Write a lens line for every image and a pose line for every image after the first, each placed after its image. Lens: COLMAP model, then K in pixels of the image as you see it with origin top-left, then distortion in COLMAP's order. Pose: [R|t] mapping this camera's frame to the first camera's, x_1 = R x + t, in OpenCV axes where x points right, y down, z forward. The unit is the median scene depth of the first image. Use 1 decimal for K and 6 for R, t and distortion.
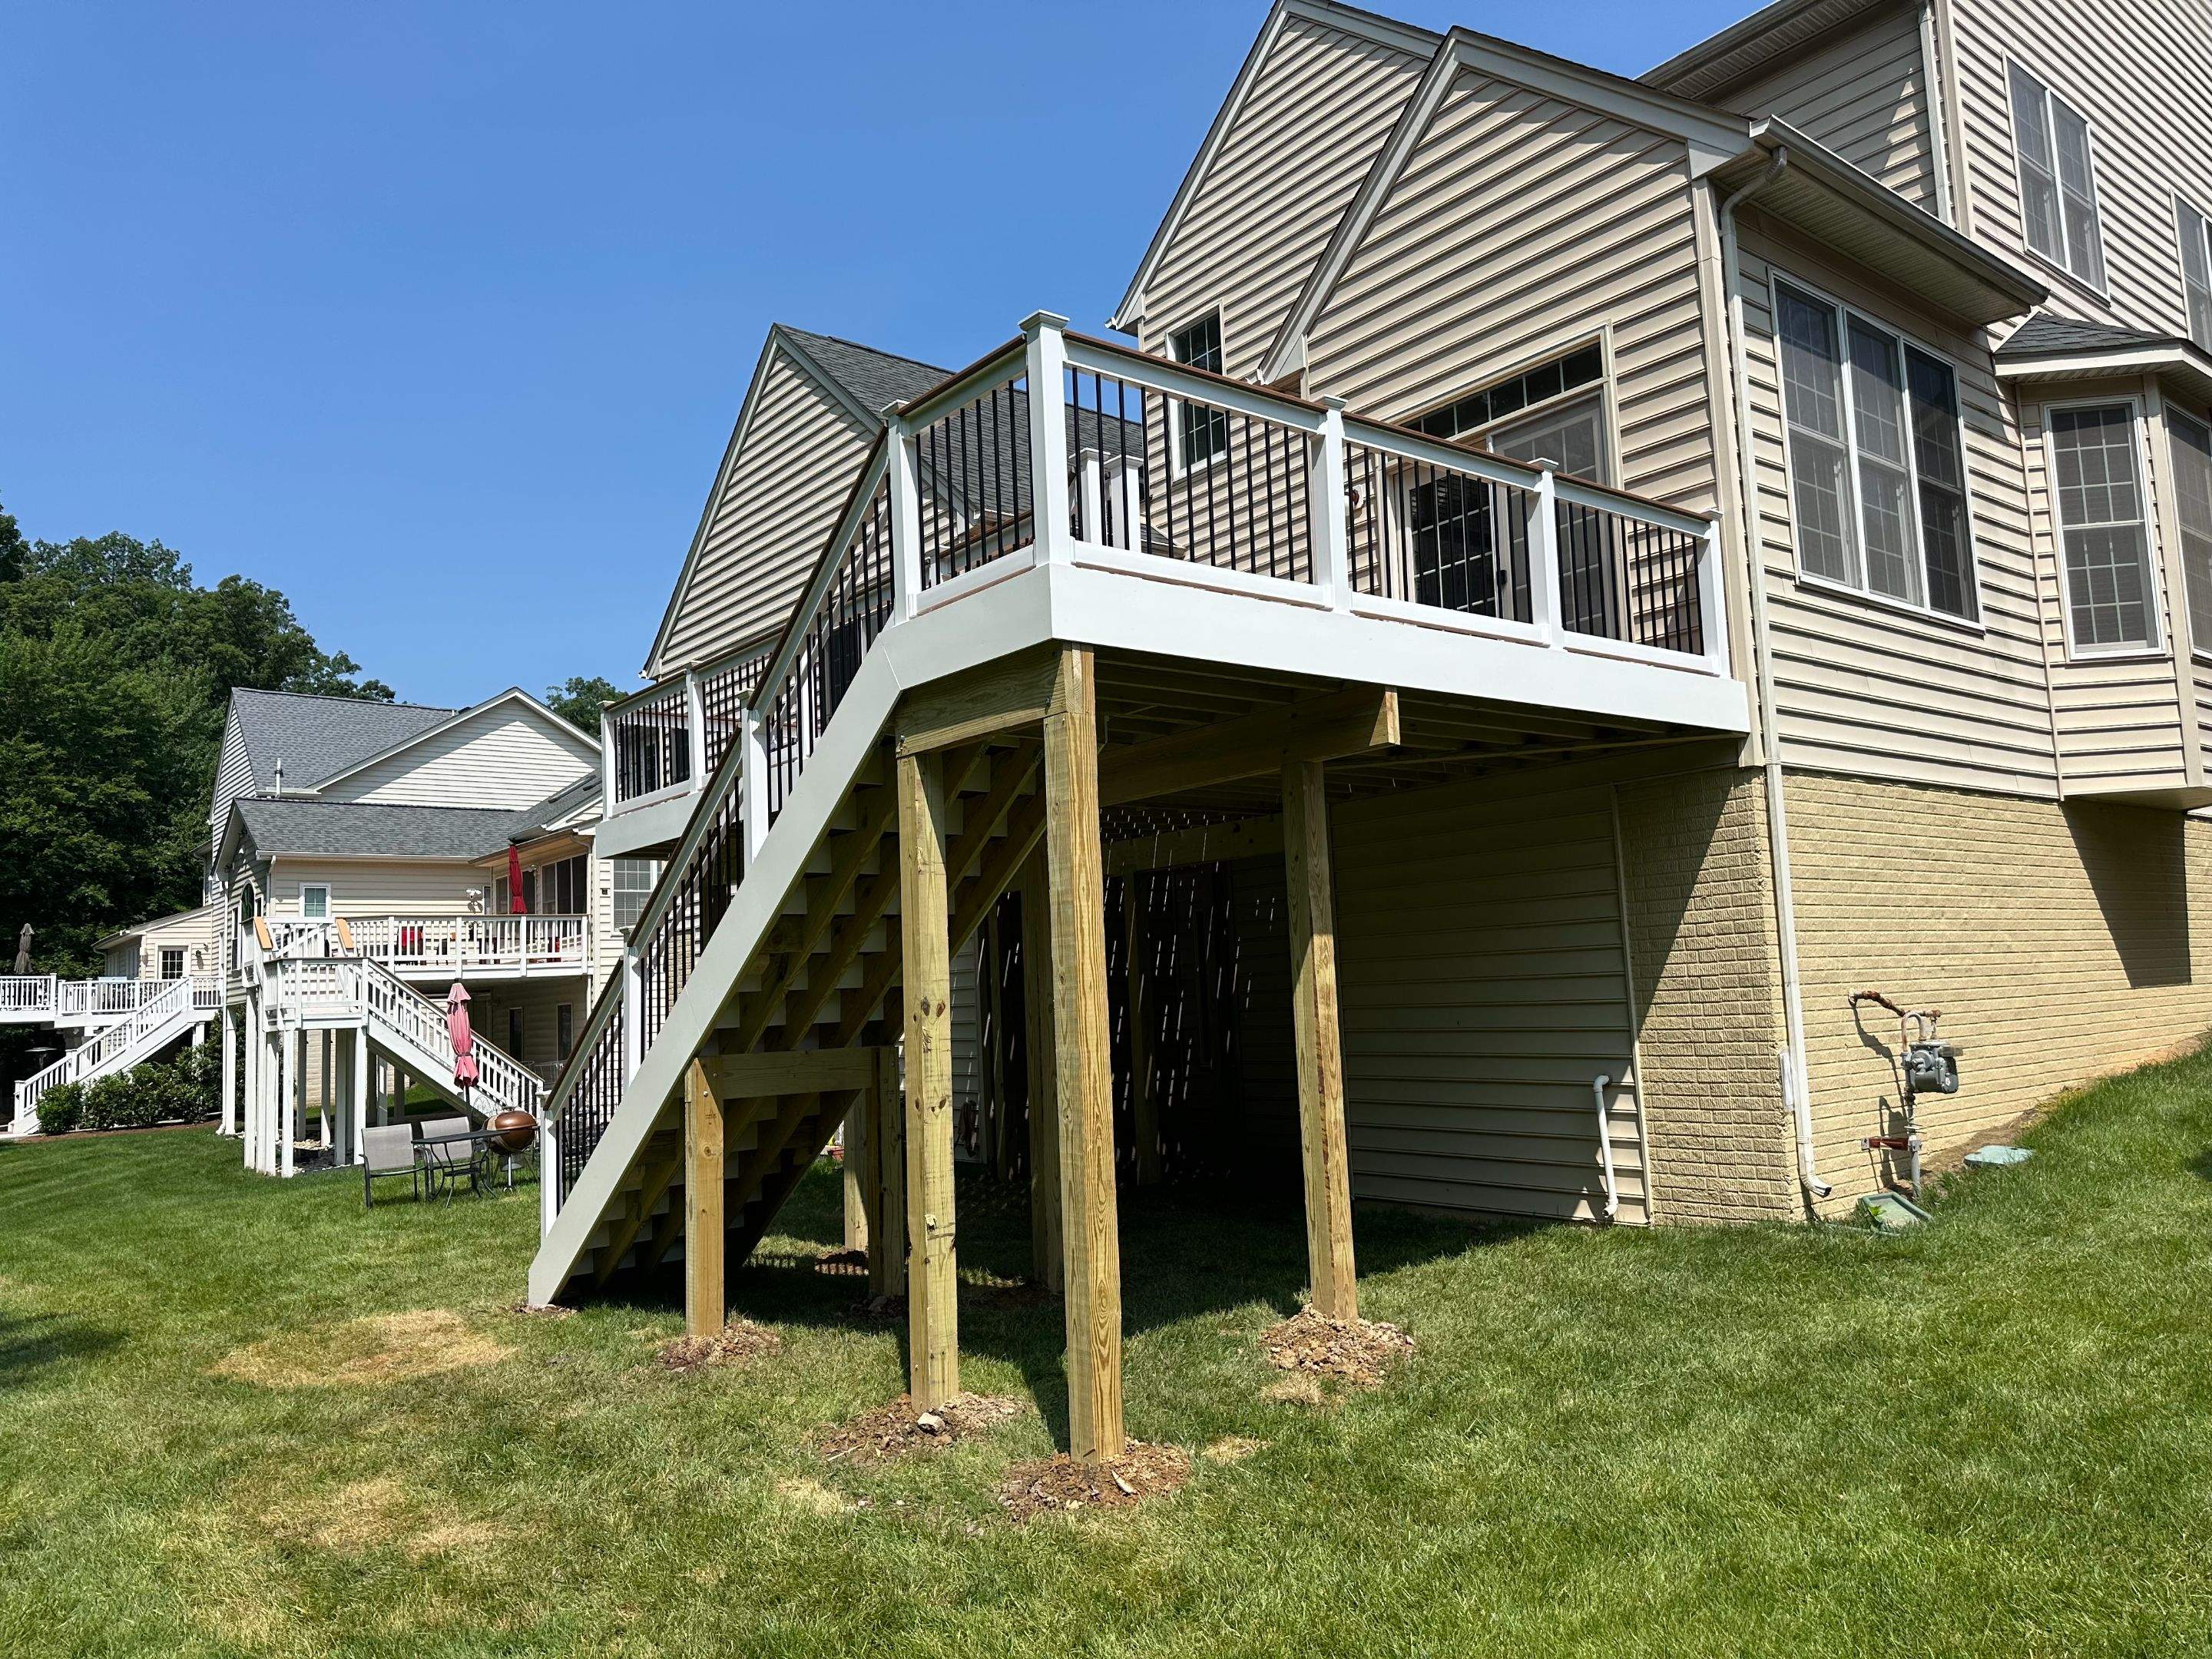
lens RADIAL K [[1562.1, 0, 1105.4], [0, 1562.1, 837.2], [0, 0, 1]] dist [0.019366, -0.022645]
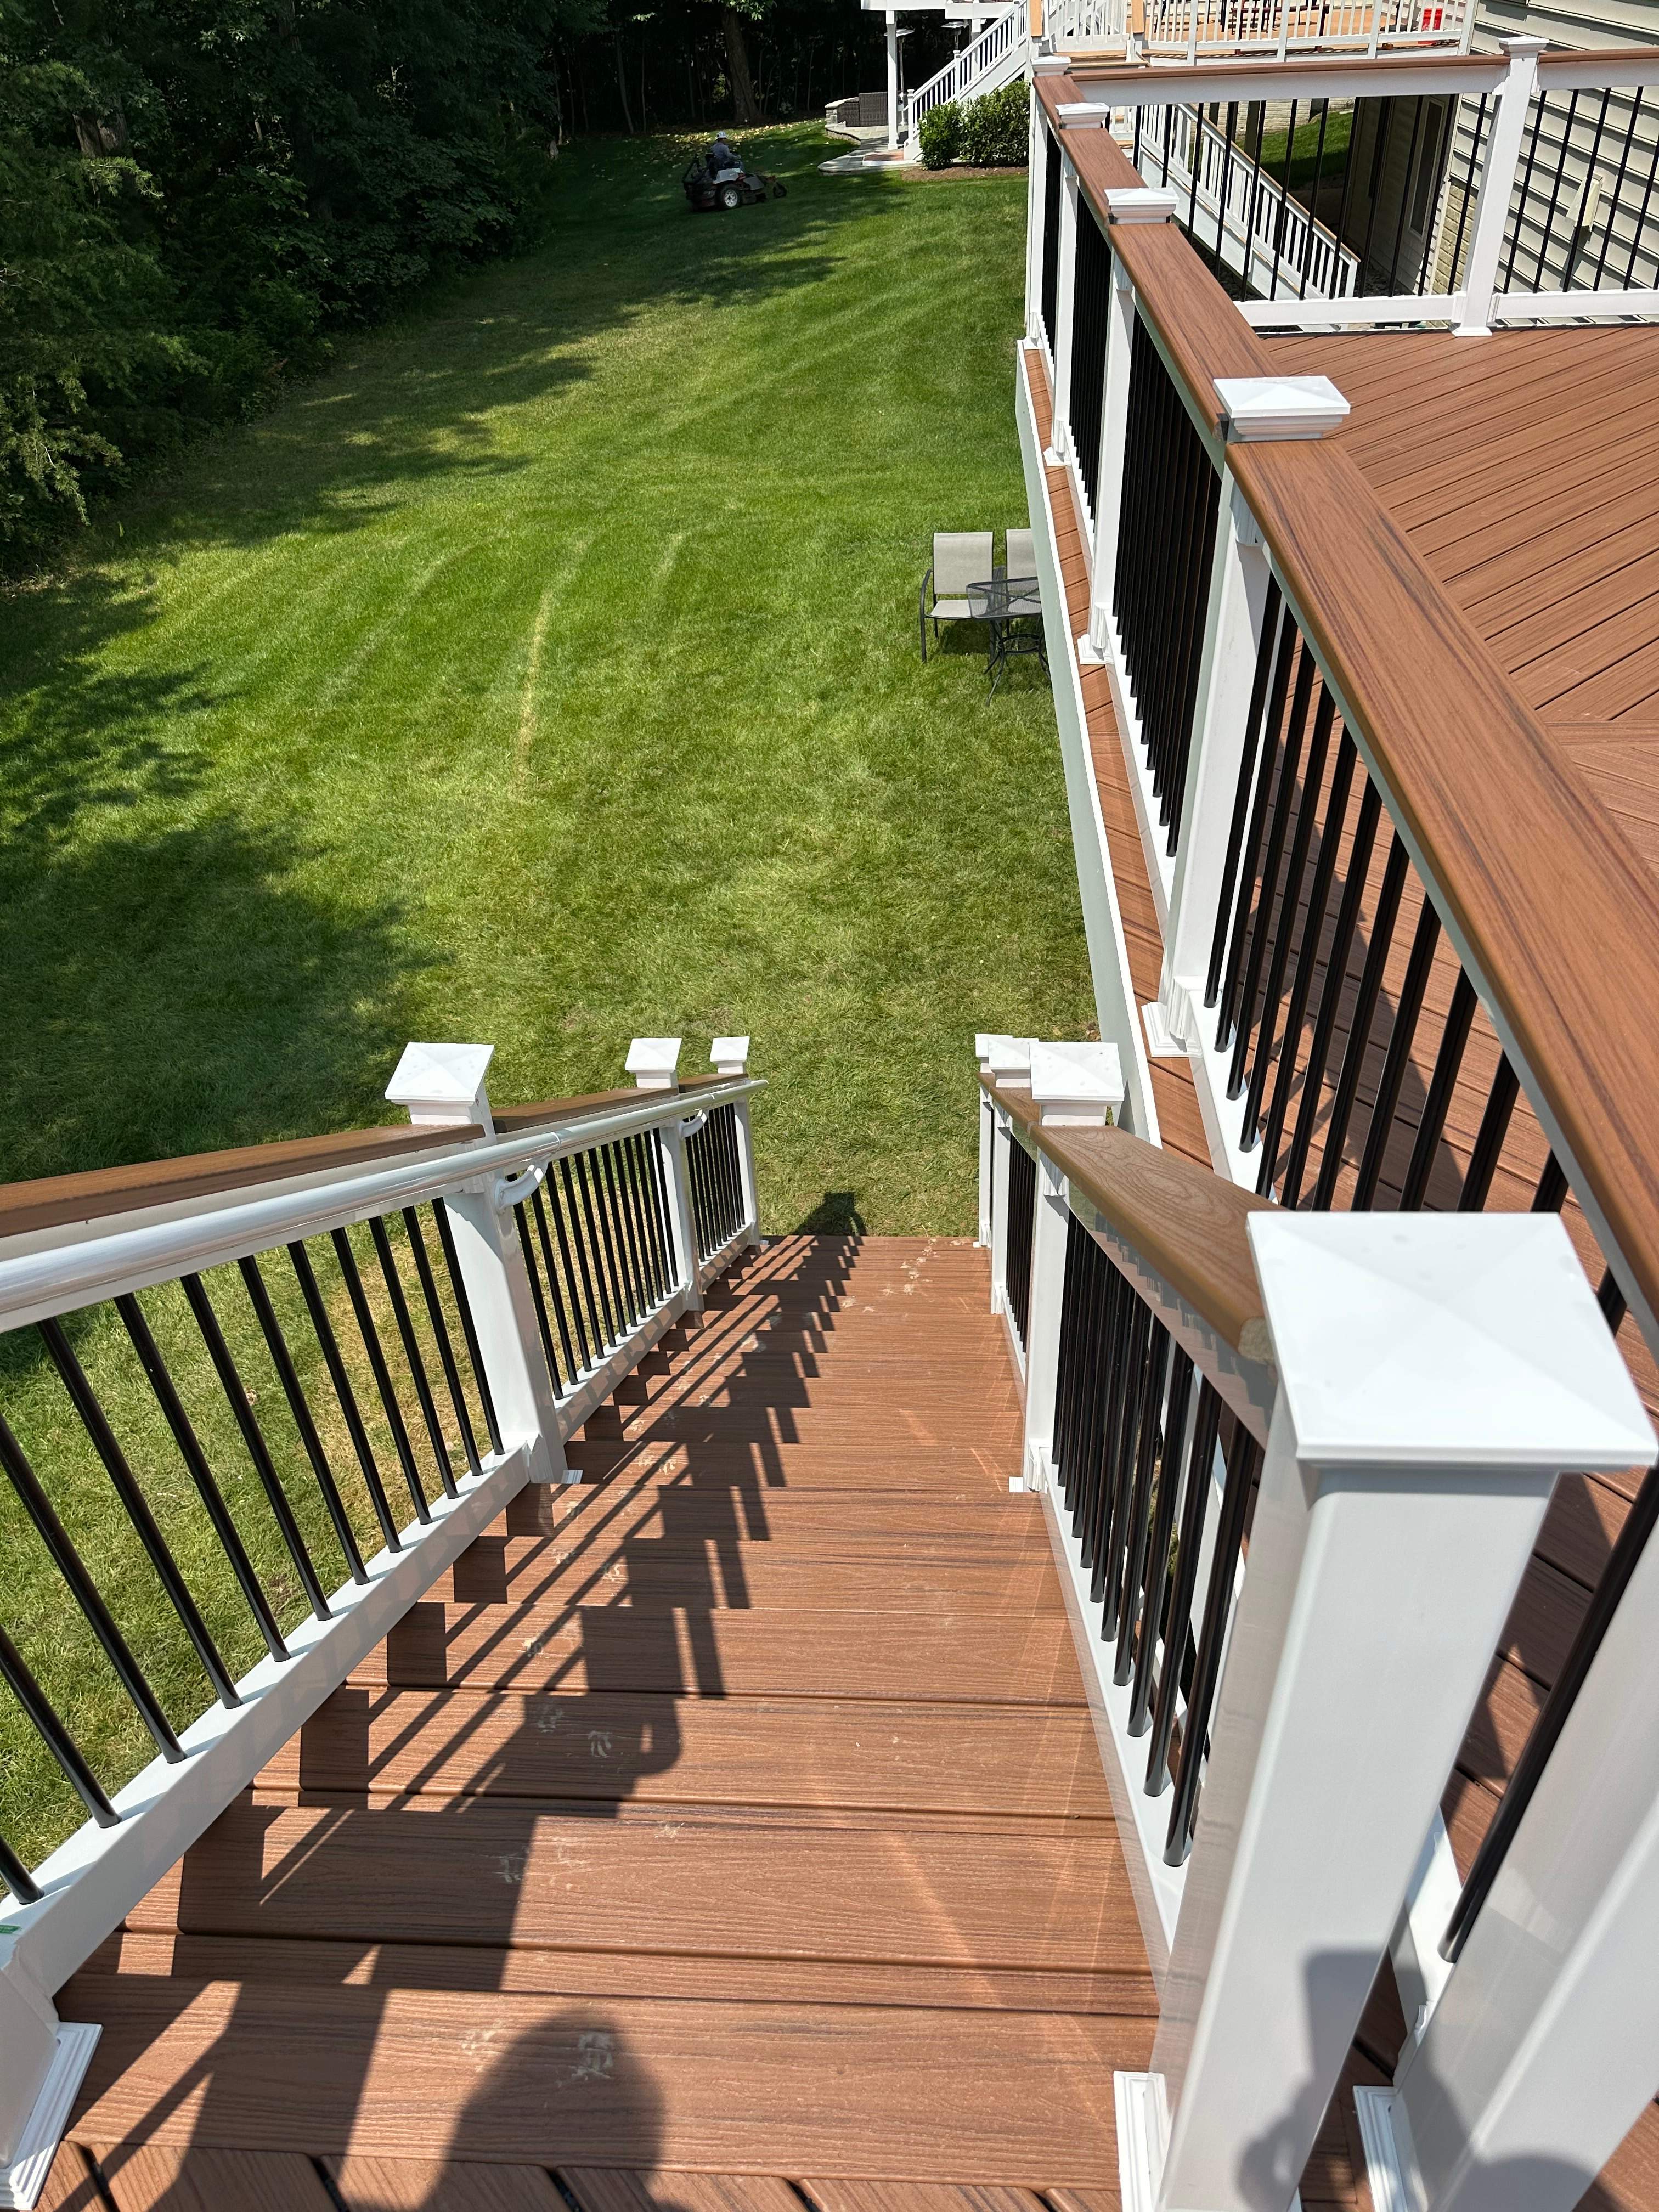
lens RADIAL K [[1563.7, 0, 819.8], [0, 1563.7, 1098.9], [0, 0, 1]] dist [0.001244, 0.004076]
pose [[0.739822, 0.417283, -0.527767, -0.000438], [0.087447, 0.718138, 0.690385, -0.057051], [0.667095, -0.556914, 0.494804, 0.173798]]
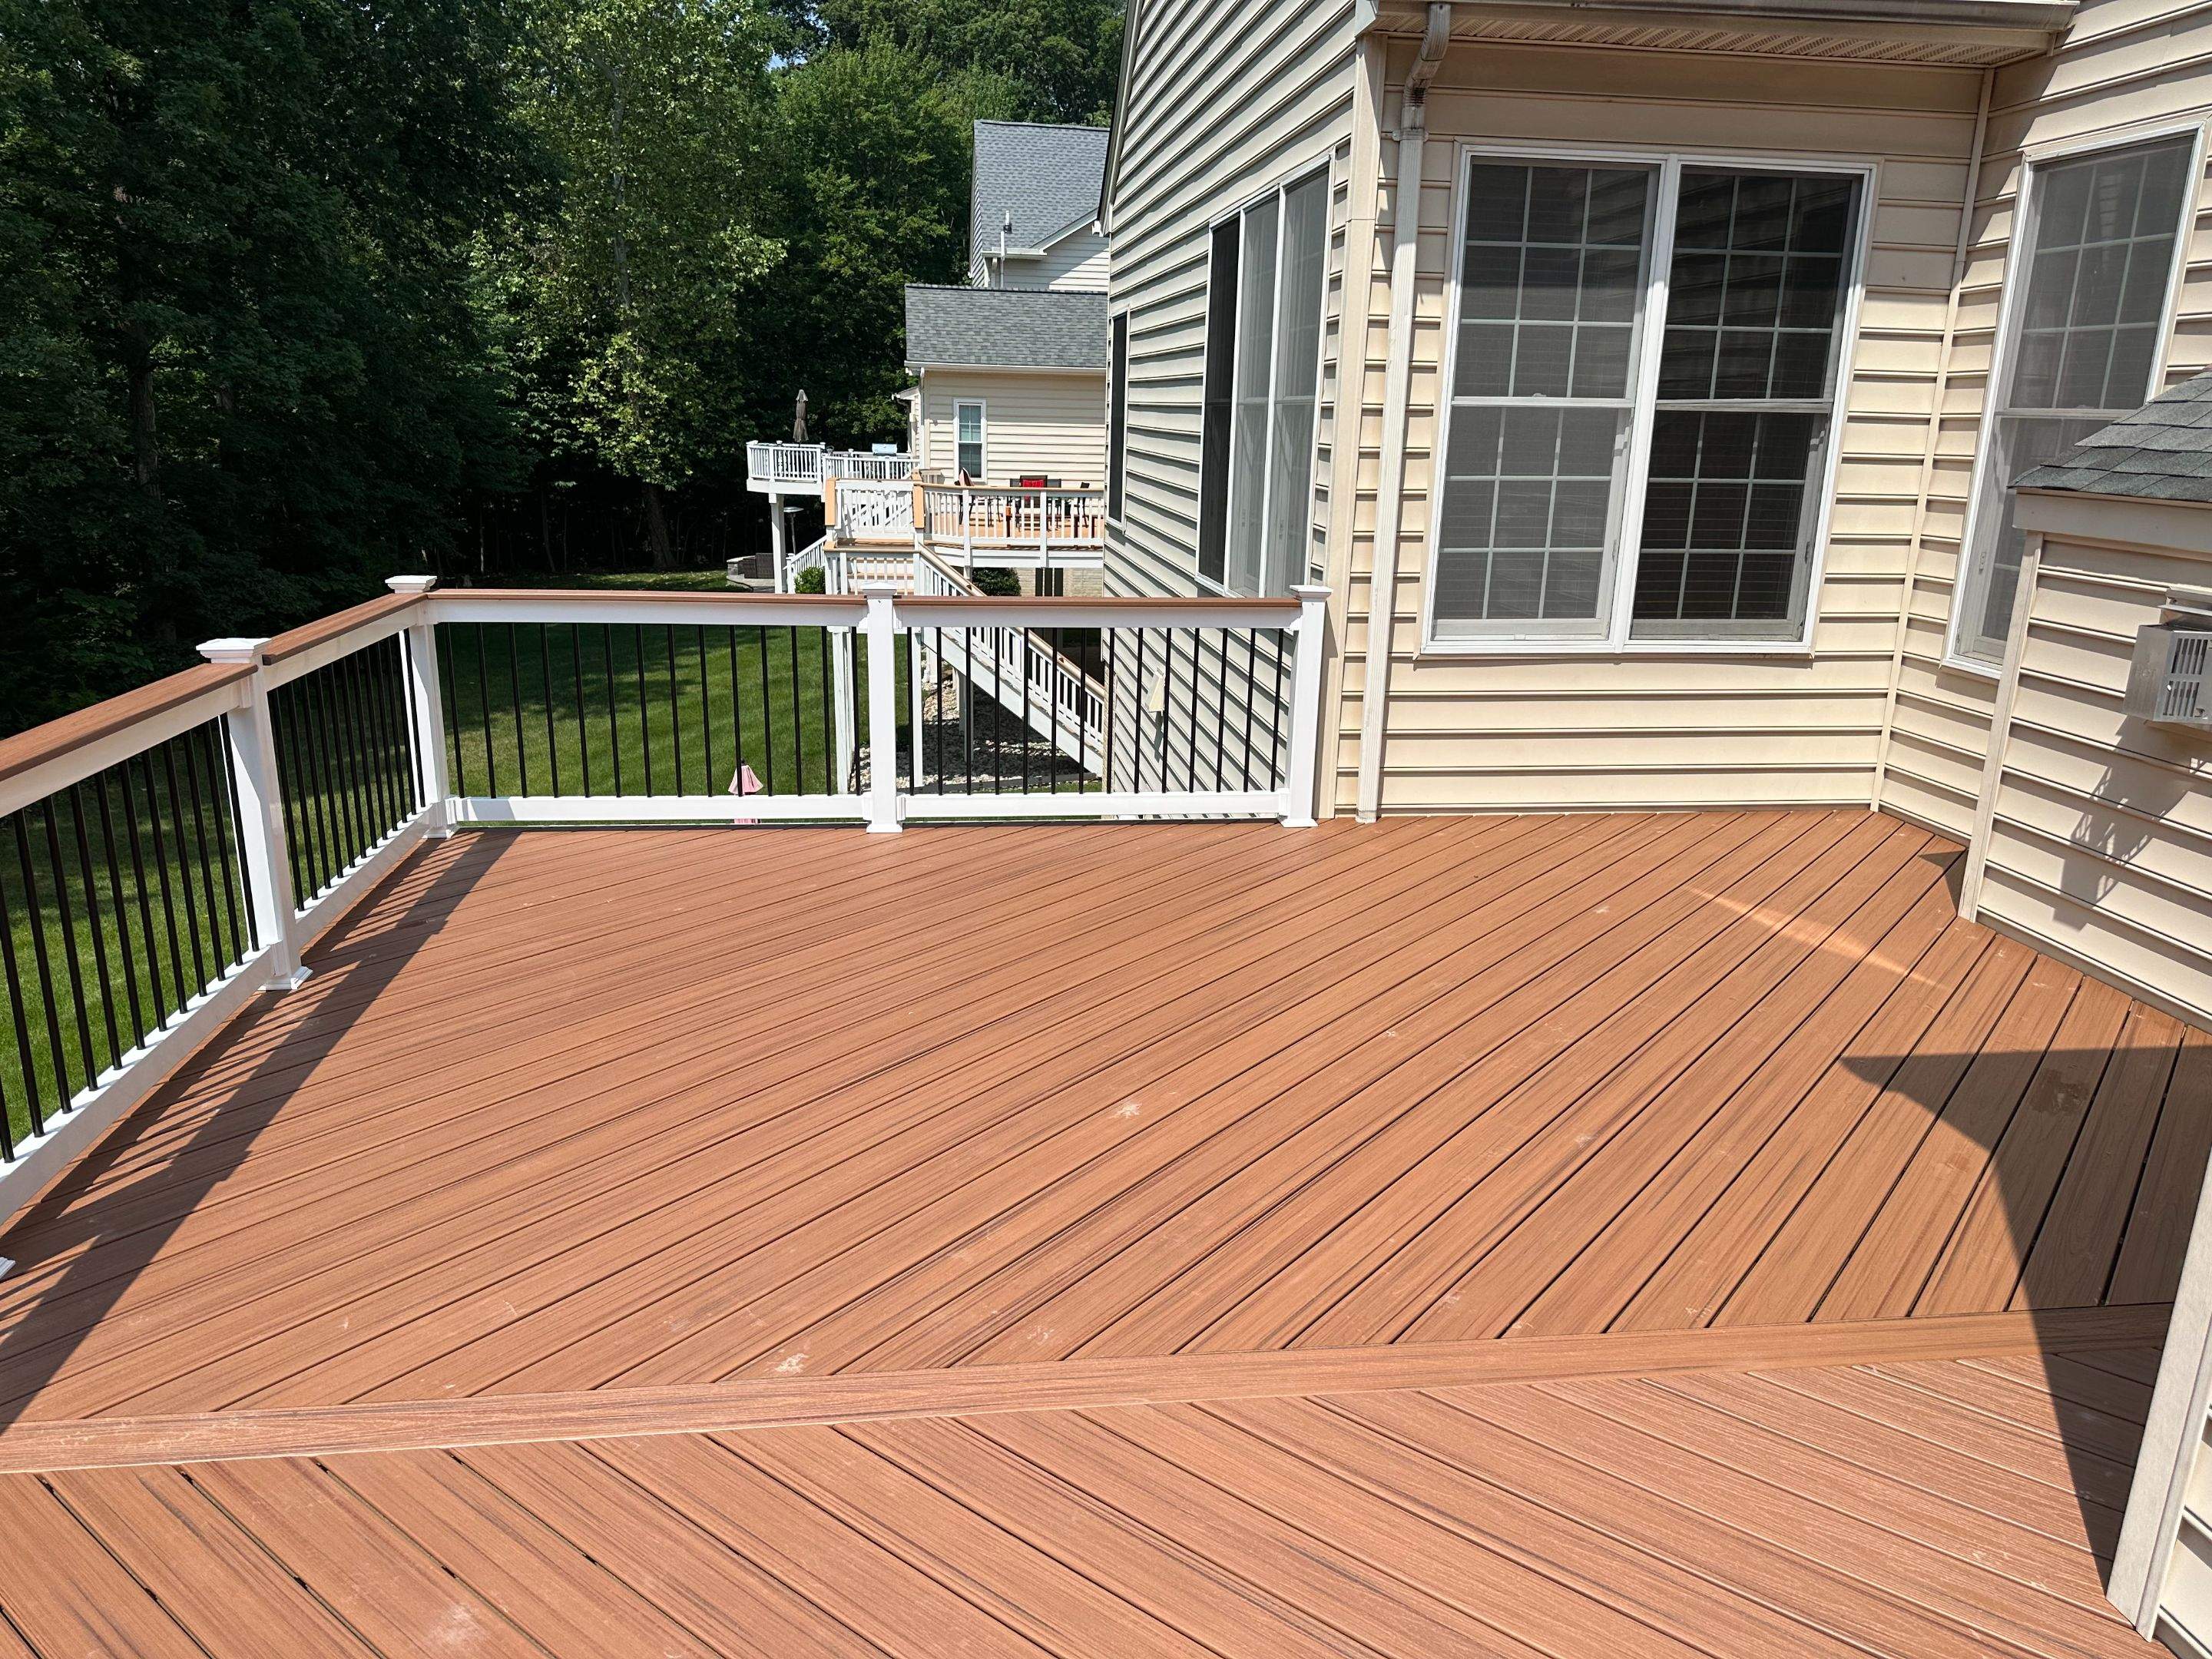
lens RADIAL K [[1562.1, 0, 1110.8], [0, 1562.1, 847.7], [0, 0, 1]] dist [0.019366, -0.022645]
pose [[0.858742, 0.195090, -0.473816, 0.020964], [-0.001429, 0.925593, 0.378517, -0.056235], [0.512406, -0.324372, 0.795125, 0.211895]]
